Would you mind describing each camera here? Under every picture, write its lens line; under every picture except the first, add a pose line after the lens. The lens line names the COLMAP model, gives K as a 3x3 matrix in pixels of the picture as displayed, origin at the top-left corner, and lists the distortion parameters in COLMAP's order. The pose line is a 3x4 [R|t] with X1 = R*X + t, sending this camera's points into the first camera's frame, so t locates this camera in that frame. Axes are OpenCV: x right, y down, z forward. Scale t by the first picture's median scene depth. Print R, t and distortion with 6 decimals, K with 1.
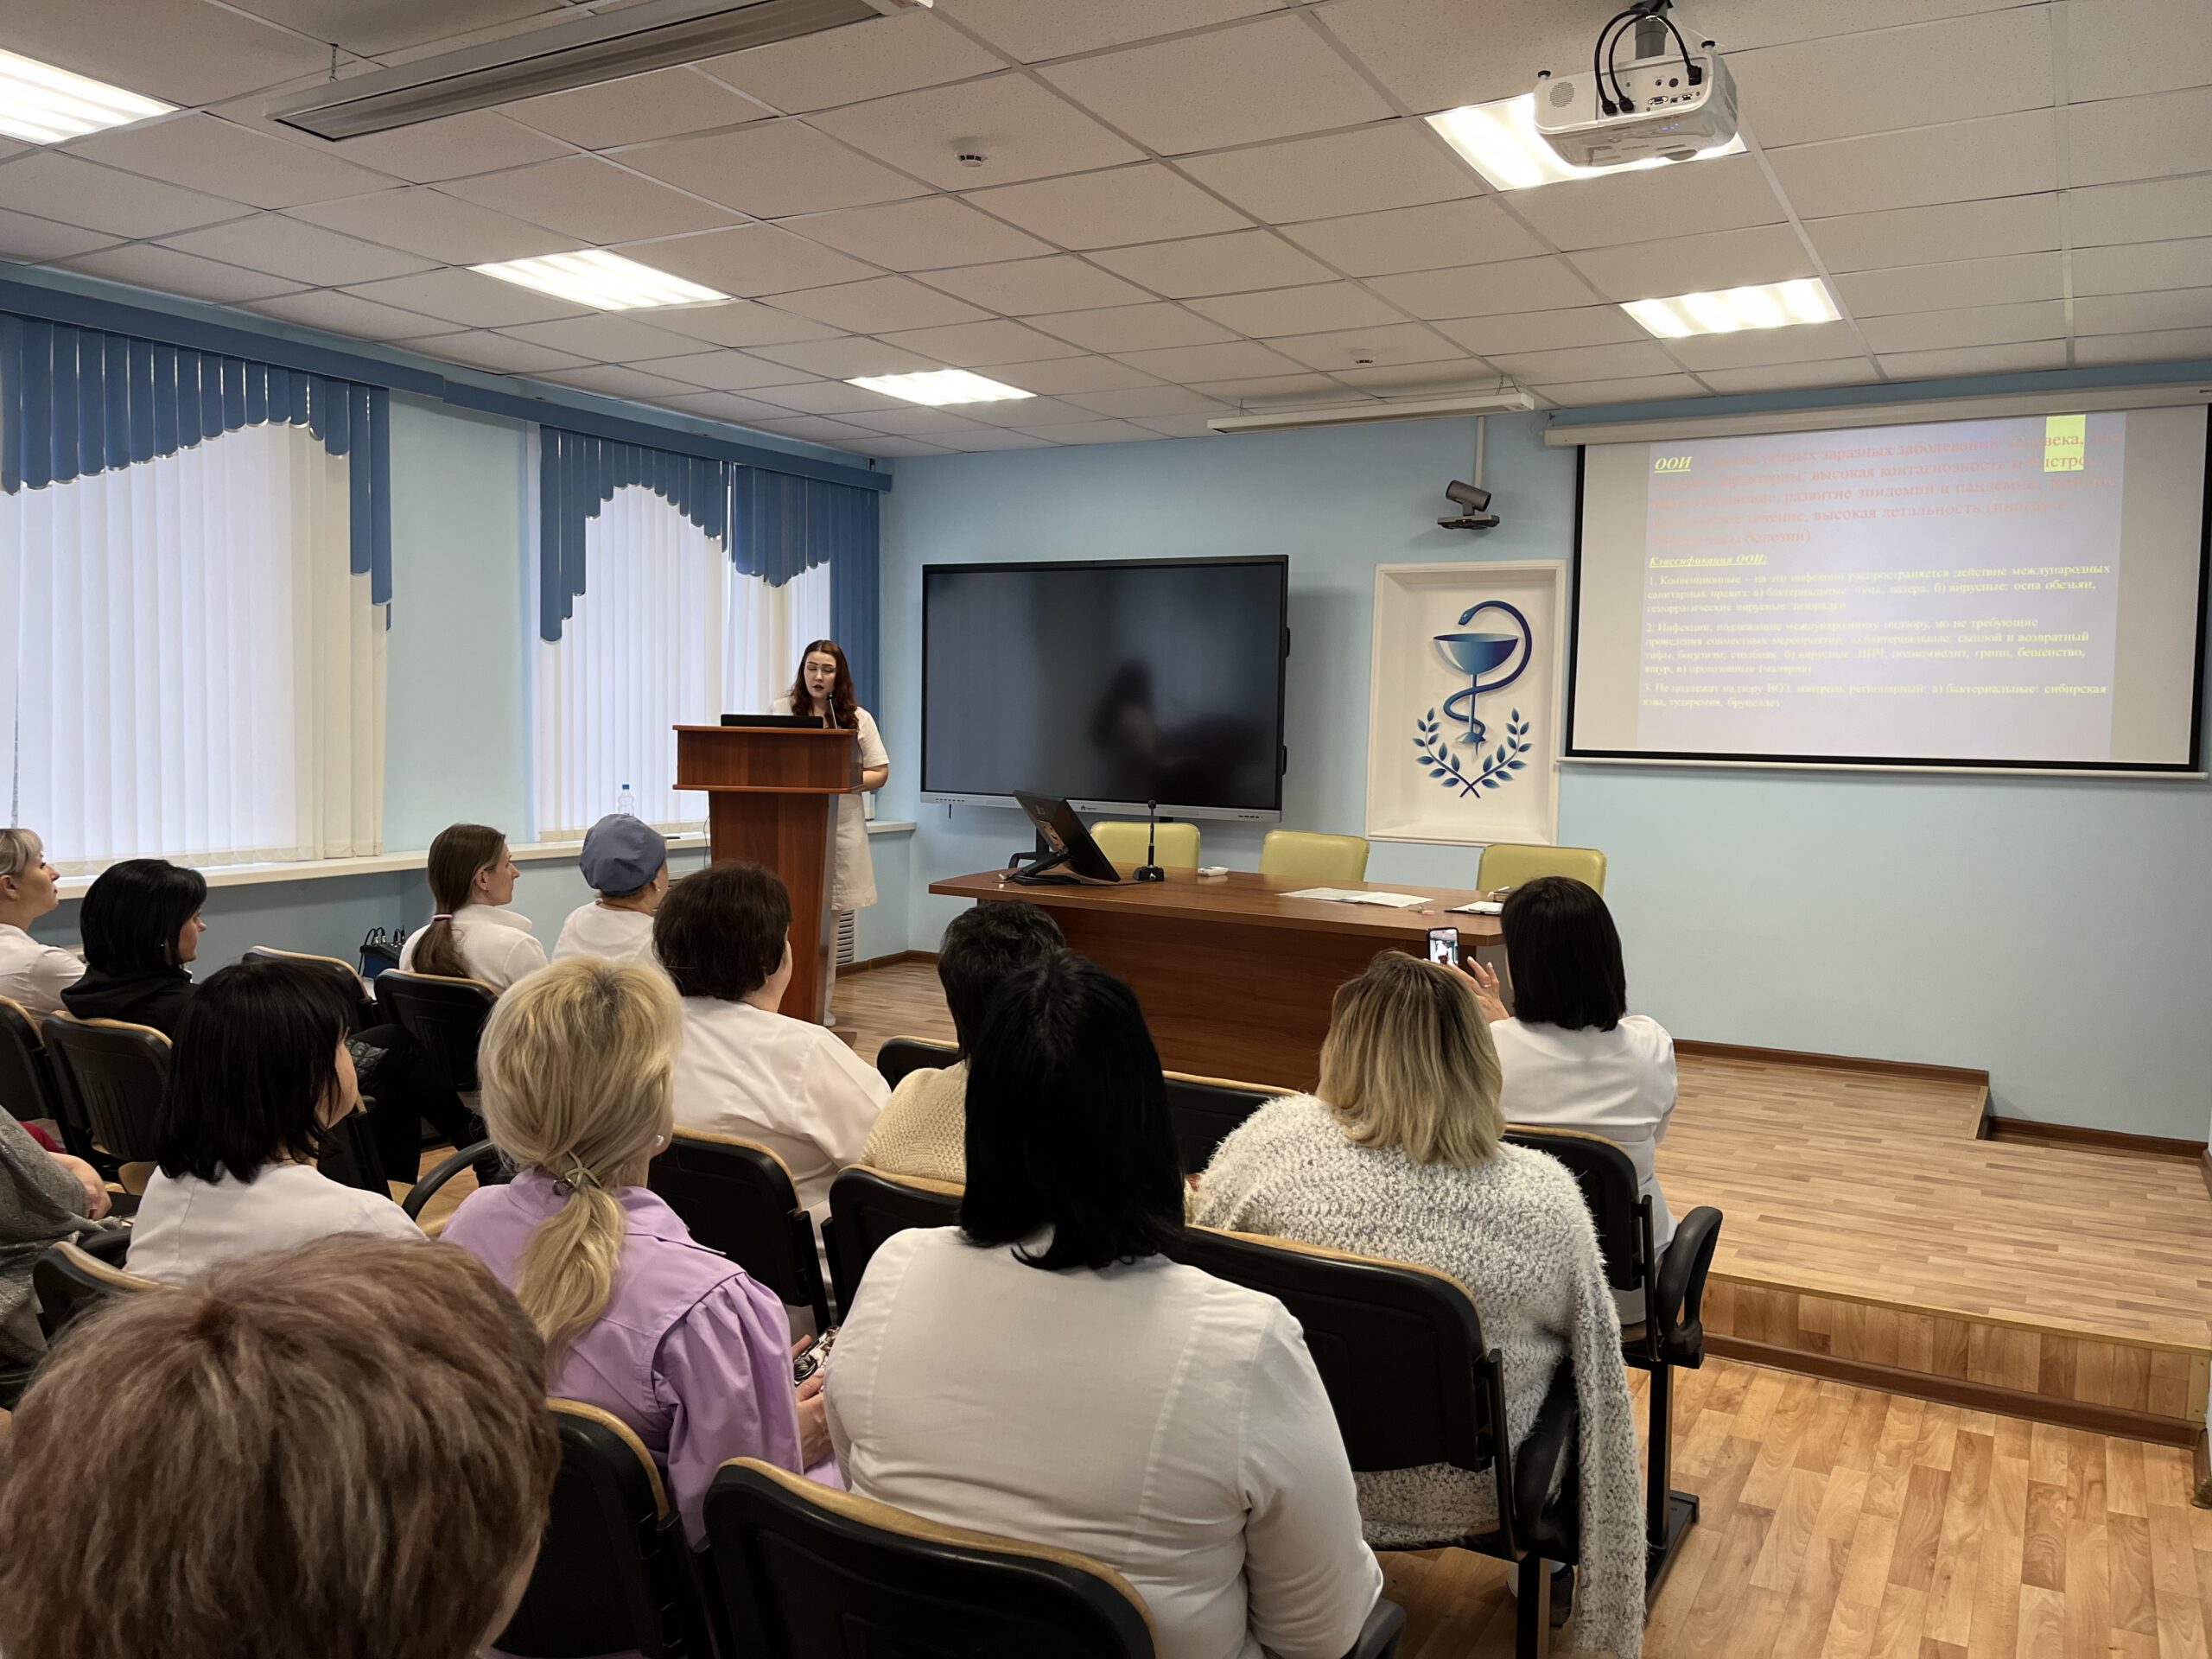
lens RADIAL K [[1675.7, 0, 1088.9], [0, 1675.7, 835.5], [0, 0, 1]] dist [0.052326, -0.060263]
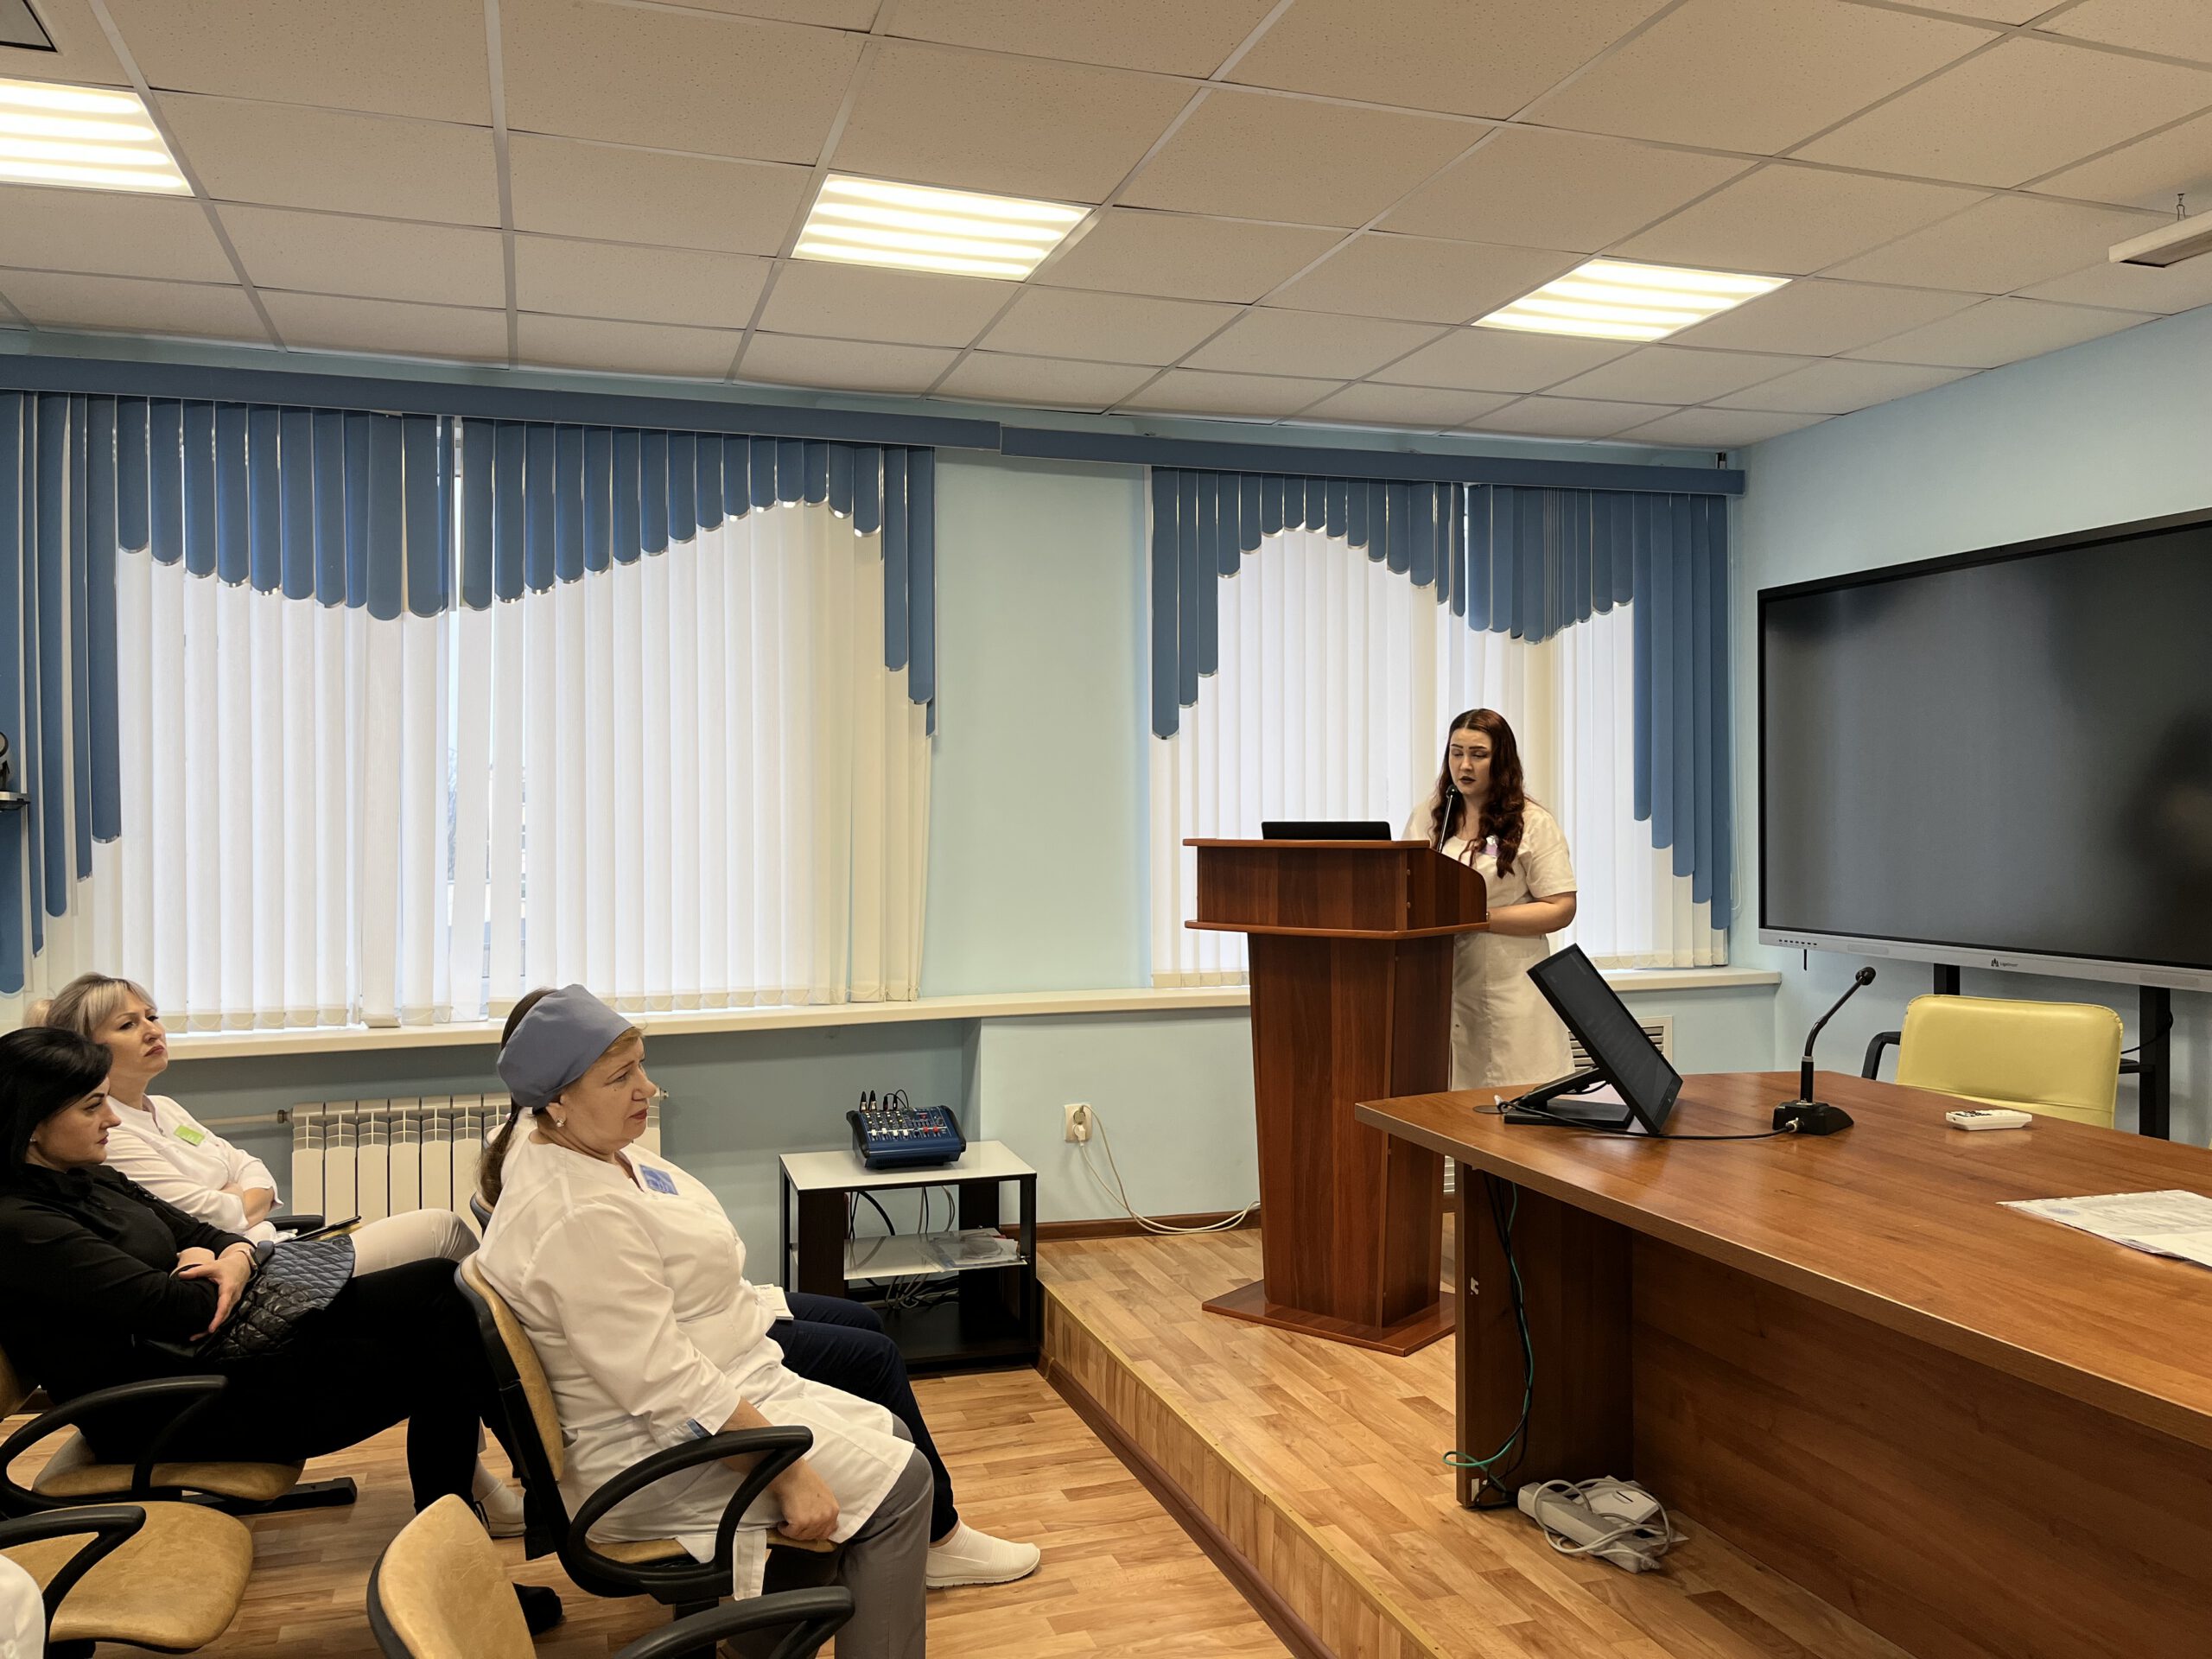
lens RADIAL K [[1675.7, 0, 1097.5], [0, 1675.7, 844.8], [0, 0, 1]] dist [0.052326, -0.060263]
pose [[0.747580, -0.013767, -0.664029, 0.198345], [-0.025245, 0.998474, -0.049123, -0.026346], [0.663691, 0.053487, 0.746092, 0.430171]]
